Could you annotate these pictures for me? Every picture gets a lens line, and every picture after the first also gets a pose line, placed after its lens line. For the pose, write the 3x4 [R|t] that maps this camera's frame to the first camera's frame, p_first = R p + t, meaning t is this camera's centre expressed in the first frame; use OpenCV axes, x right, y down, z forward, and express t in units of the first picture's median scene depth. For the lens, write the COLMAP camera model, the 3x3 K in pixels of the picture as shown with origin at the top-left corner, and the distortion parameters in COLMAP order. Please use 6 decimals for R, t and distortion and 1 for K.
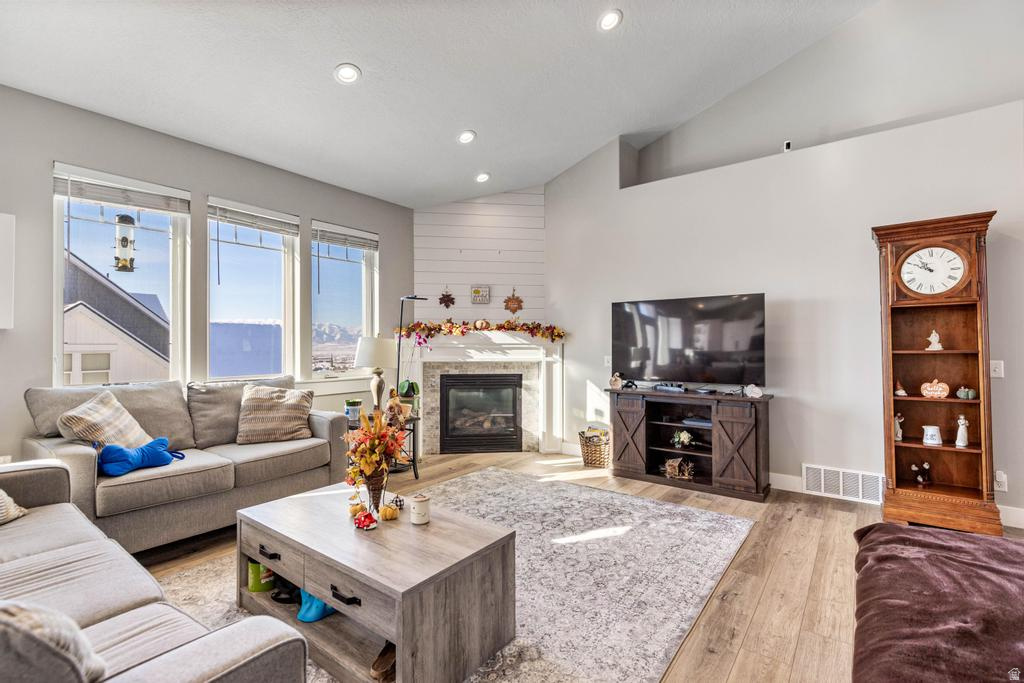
lens RADIAL K [[465.1, 0, 515.2], [0, 465.1, 338.3], [0, 0, 1]] dist [0.010509, -0.000854]
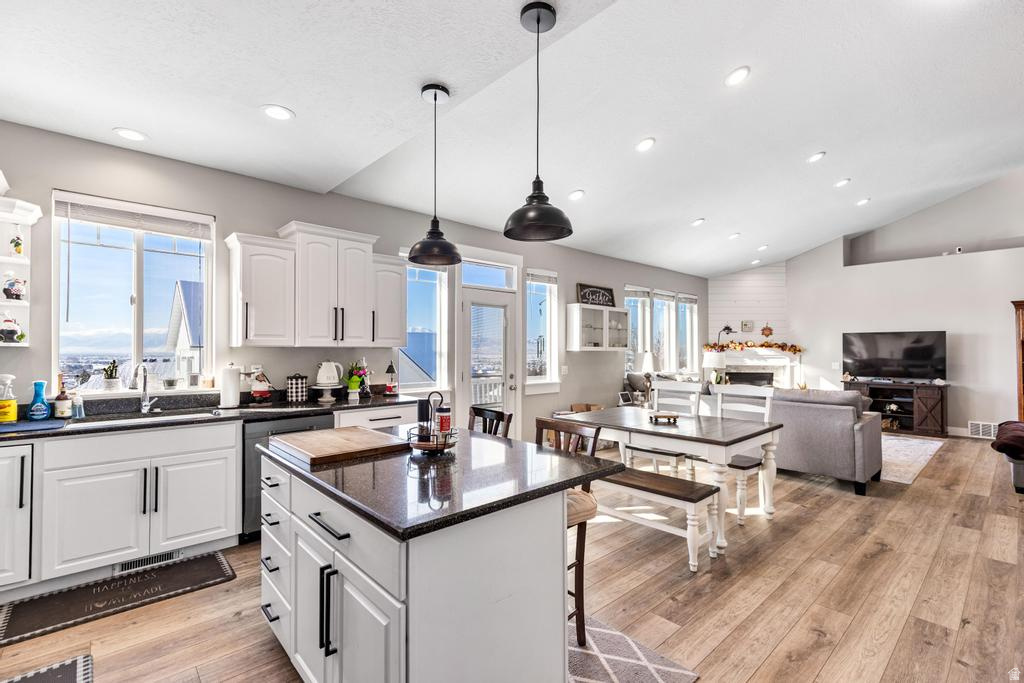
lens RADIAL K [[465.1, 0, 517.1], [0, 465.1, 344.2], [0, 0, 1]] dist [0.010509, -0.000854]
pose [[0.983467, 0.002216, -0.181072, -0.621446], [-0.001230, 0.999984, 0.005558, -0.037594], [0.181081, -0.005243, 0.983454, -0.888111]]
